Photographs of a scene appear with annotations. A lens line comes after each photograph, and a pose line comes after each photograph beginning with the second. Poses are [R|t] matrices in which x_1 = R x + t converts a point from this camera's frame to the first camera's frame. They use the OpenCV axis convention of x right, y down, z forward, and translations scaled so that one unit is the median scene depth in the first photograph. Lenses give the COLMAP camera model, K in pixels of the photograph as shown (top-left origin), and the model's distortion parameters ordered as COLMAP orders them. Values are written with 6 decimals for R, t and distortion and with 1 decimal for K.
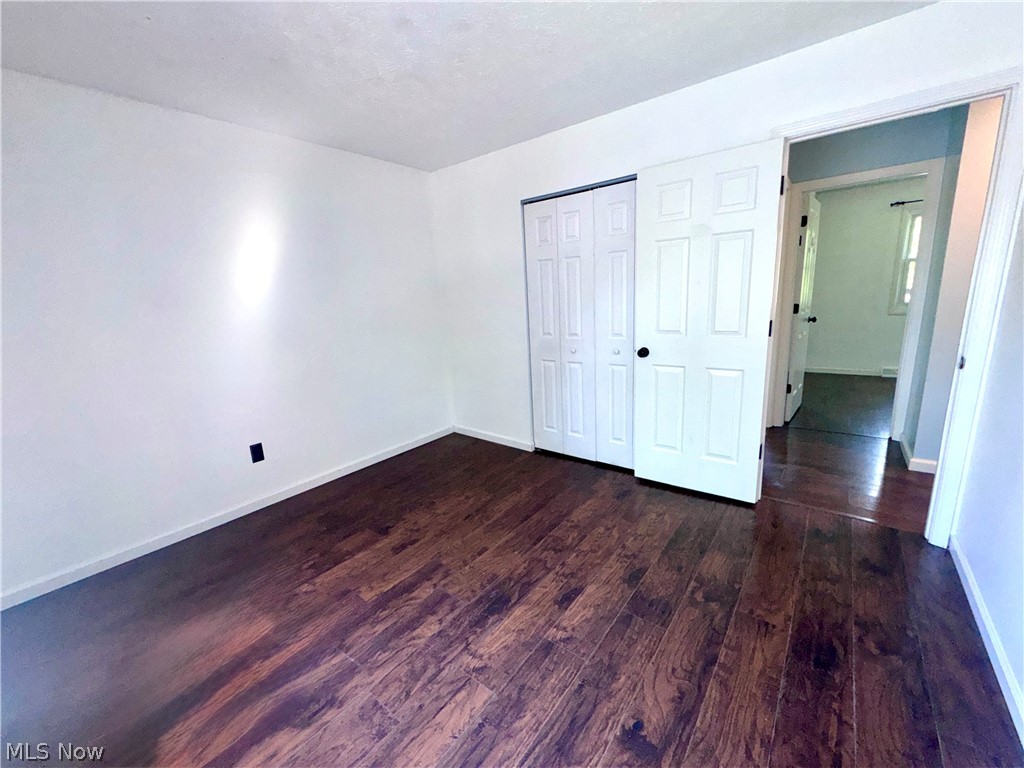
lens RADIAL K [[410.3, 0, 509.6], [0, 410.3, 379.1], [0, 0, 1]] dist [-0.000757, 0.001563]
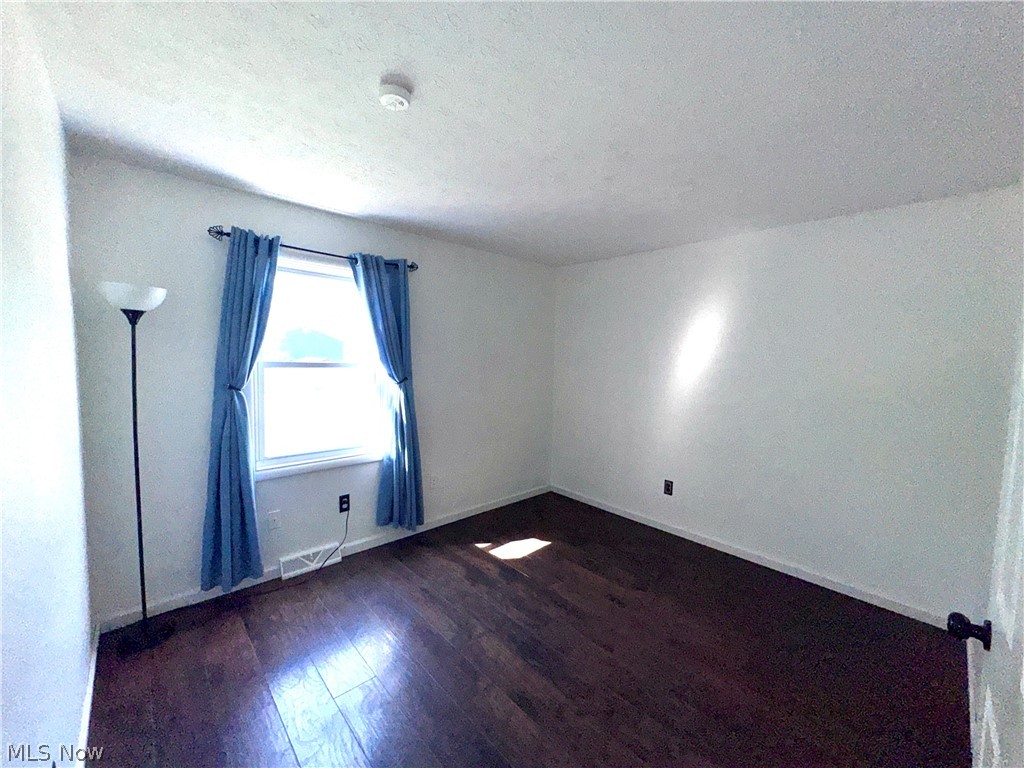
lens RADIAL K [[410.3, 0, 513.5], [0, 410.3, 384.7], [0, 0, 1]] dist [-0.000757, 0.001563]
pose [[-0.142645, 0.122003, -0.982226, 0.940551], [-0.225309, 0.962318, 0.152251, -0.299786], [0.963789, 0.243022, -0.109781, 0.855902]]
